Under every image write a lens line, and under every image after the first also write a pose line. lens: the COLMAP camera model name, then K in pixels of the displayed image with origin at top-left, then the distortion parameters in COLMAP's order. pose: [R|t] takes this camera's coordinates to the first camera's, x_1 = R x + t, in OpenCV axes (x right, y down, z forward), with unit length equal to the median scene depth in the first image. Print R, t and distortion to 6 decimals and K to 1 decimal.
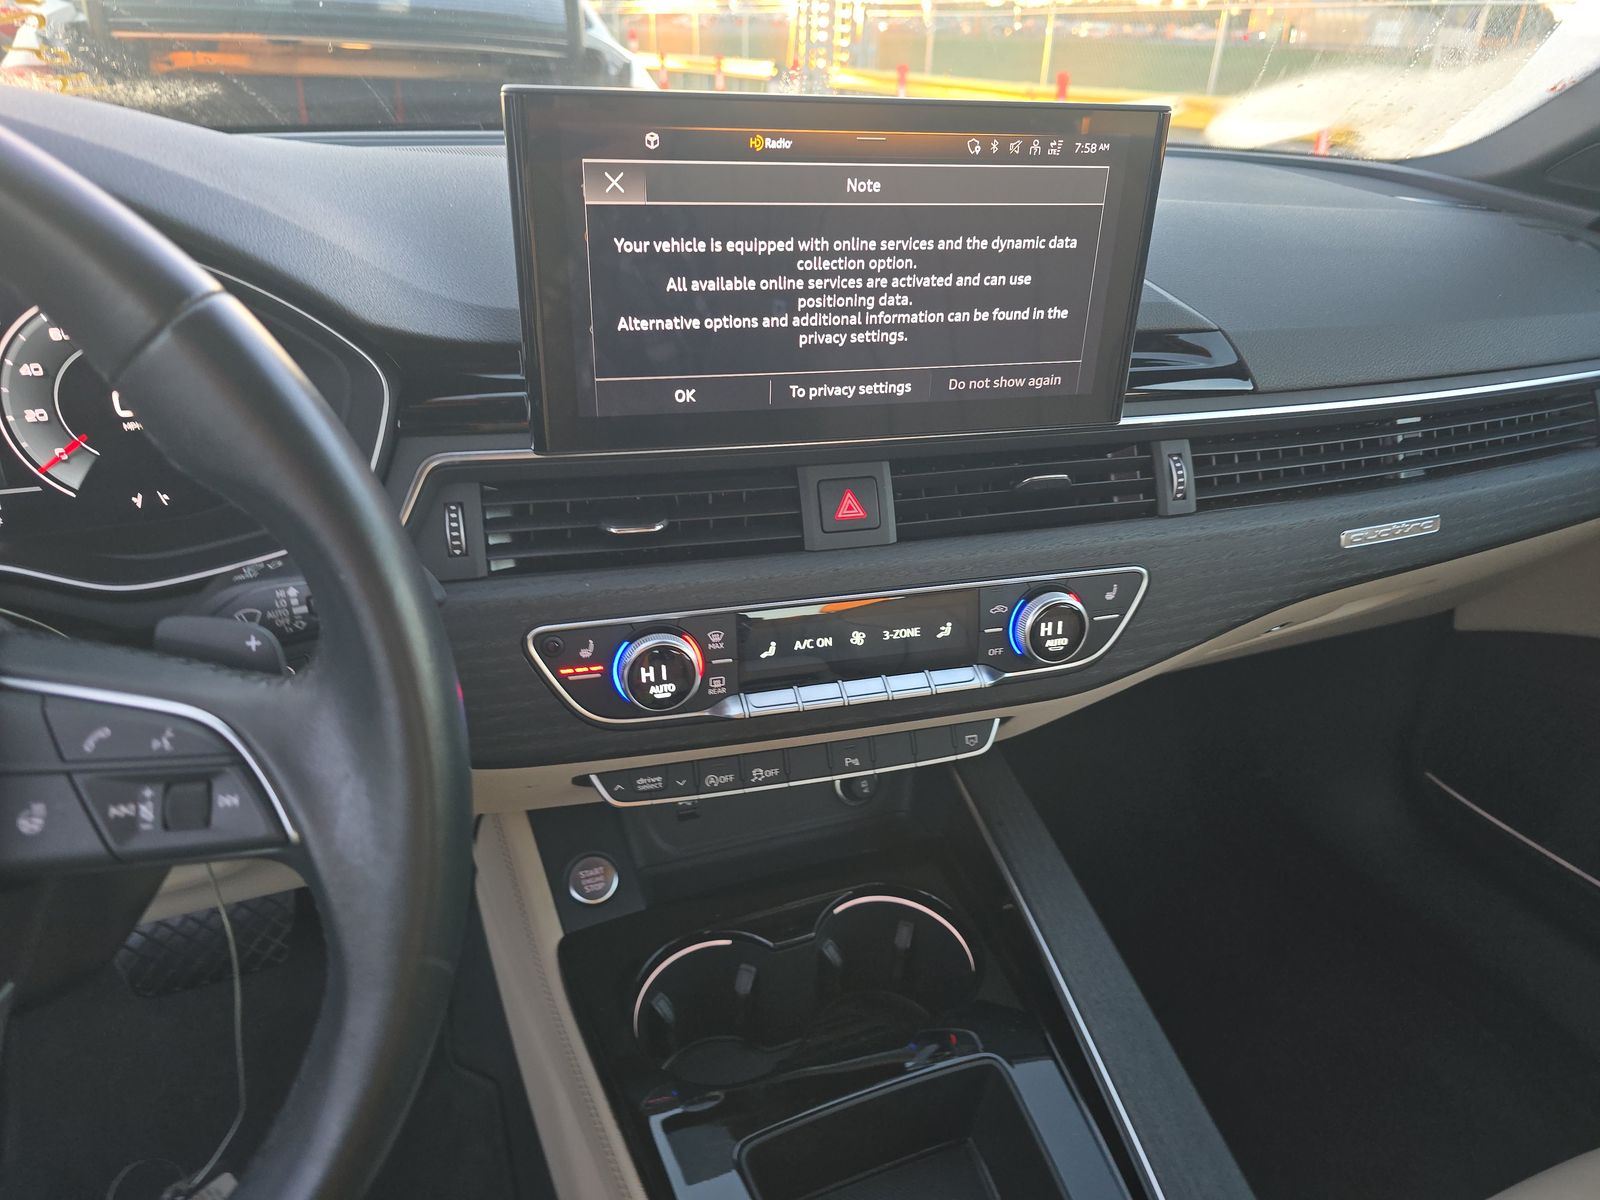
lens RADIAL K [[1100.8, 0, 757.0], [0, 1100.8, 604.0], [0, 0, 1]] dist [0.034669, -0.039455]
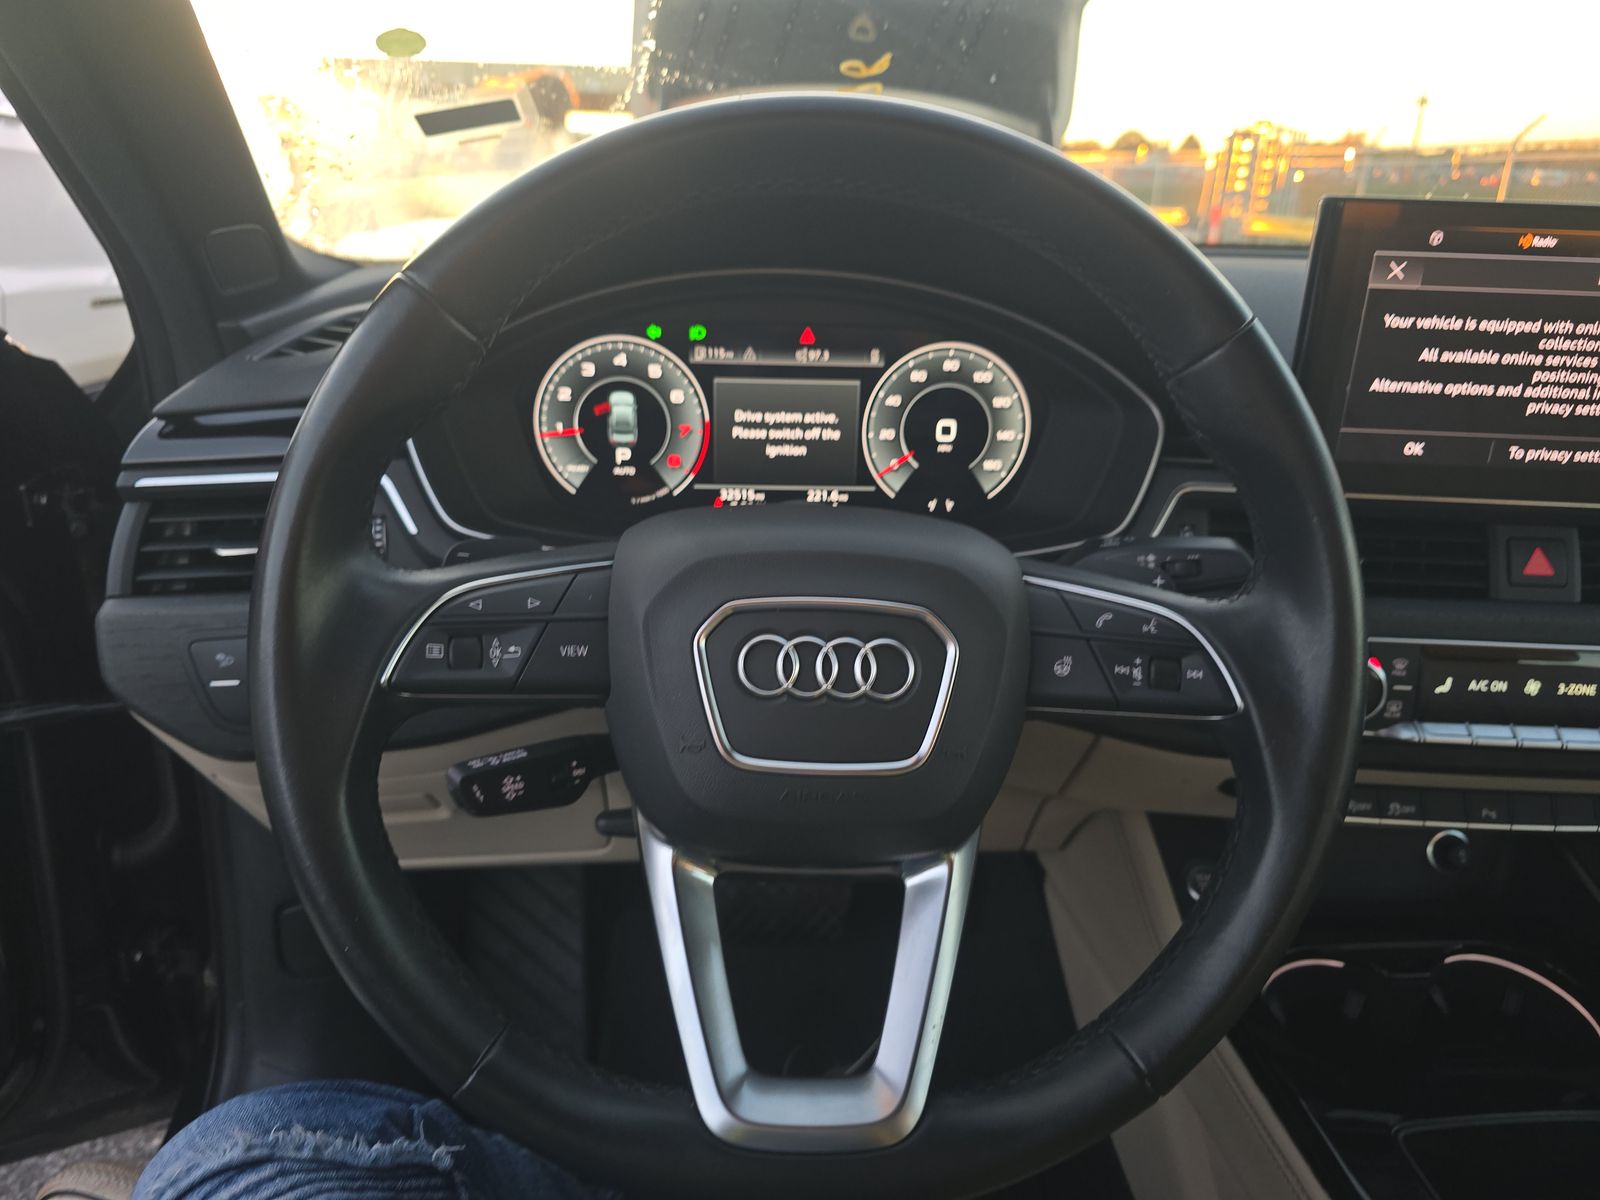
lens RADIAL K [[1100.8, 0, 757.0], [0, 1100.8, 604.0], [0, 0, 1]] dist [0.034669, -0.039455]
pose [[0.949130, 0.100672, -0.298358, -0.362880], [-0.134689, 0.986257, -0.095686, 0.182065], [0.284624, 0.131004, 0.949646, -0.300133]]
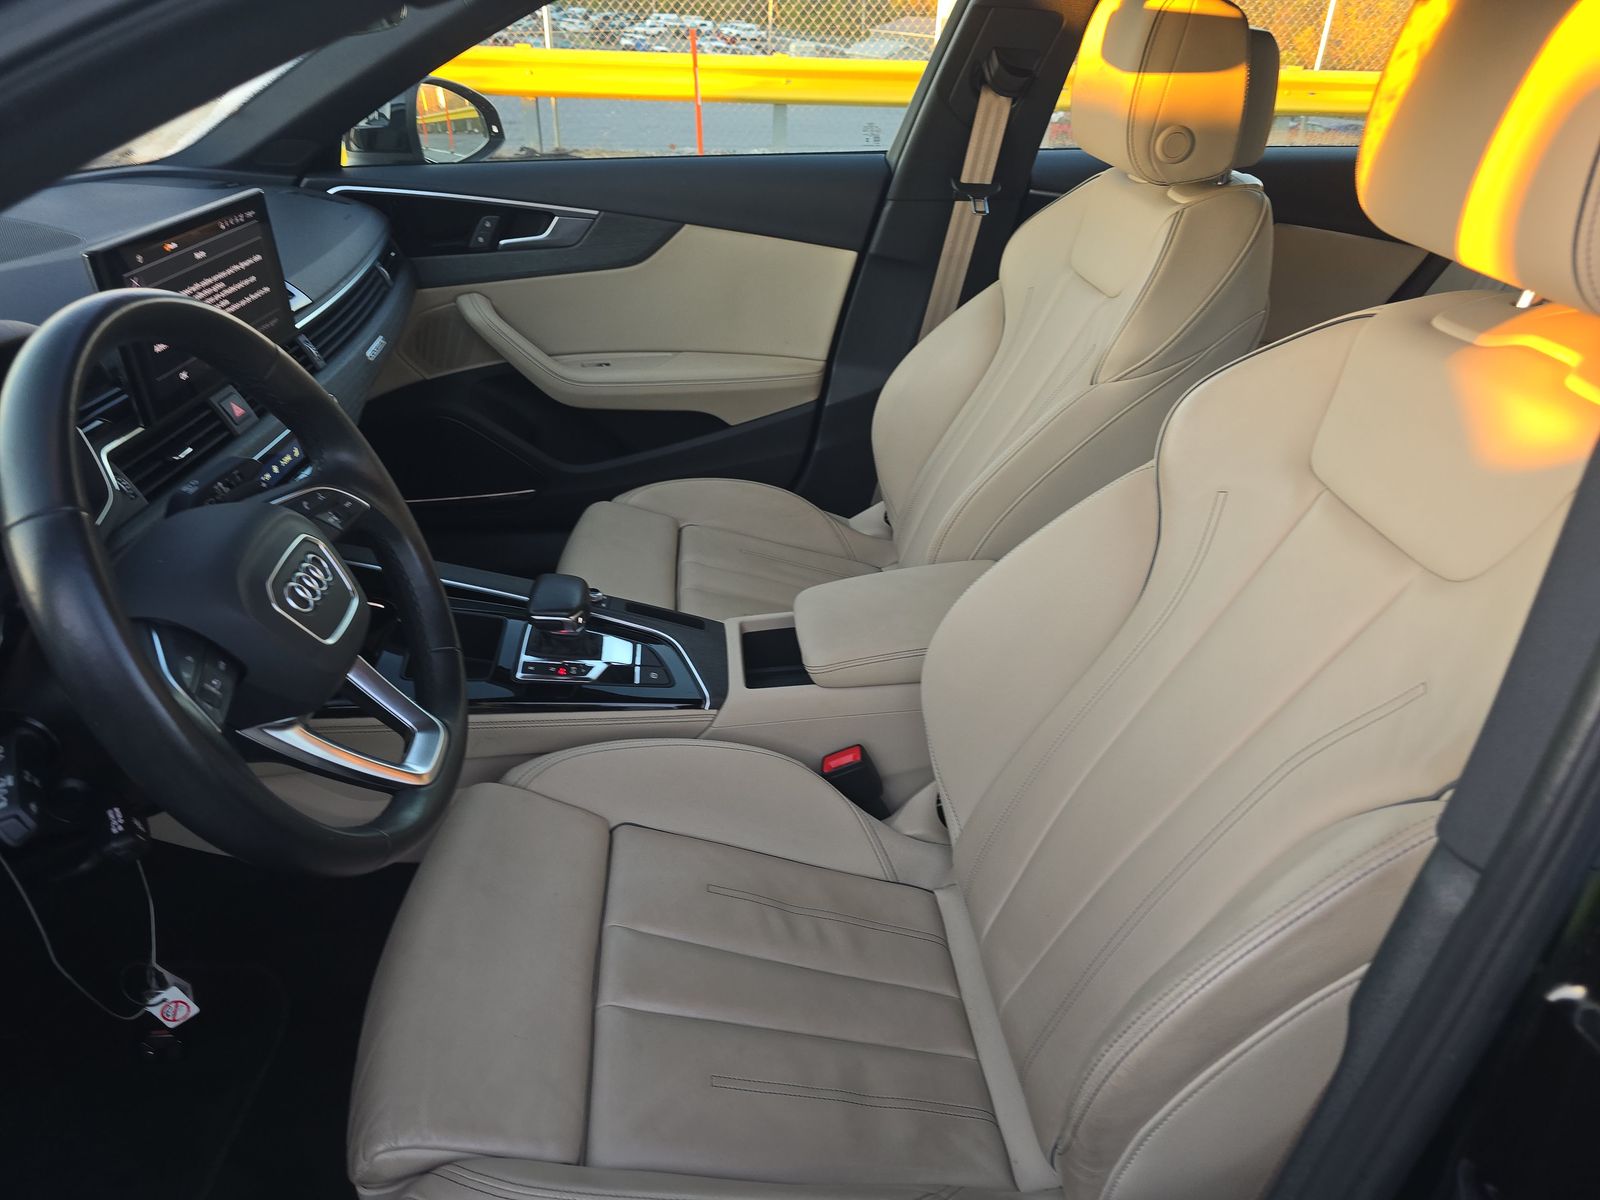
lens RADIAL K [[1100.8, 0, 757.0], [0, 1100.8, 604.0], [0, 0, 1]] dist [0.034669, -0.039455]
pose [[0.309043, -0.495021, 0.812063, -1.596560], [0.433023, 0.833460, 0.343271, -0.082780], [-0.846749, 0.245557, 0.471931, -0.736542]]
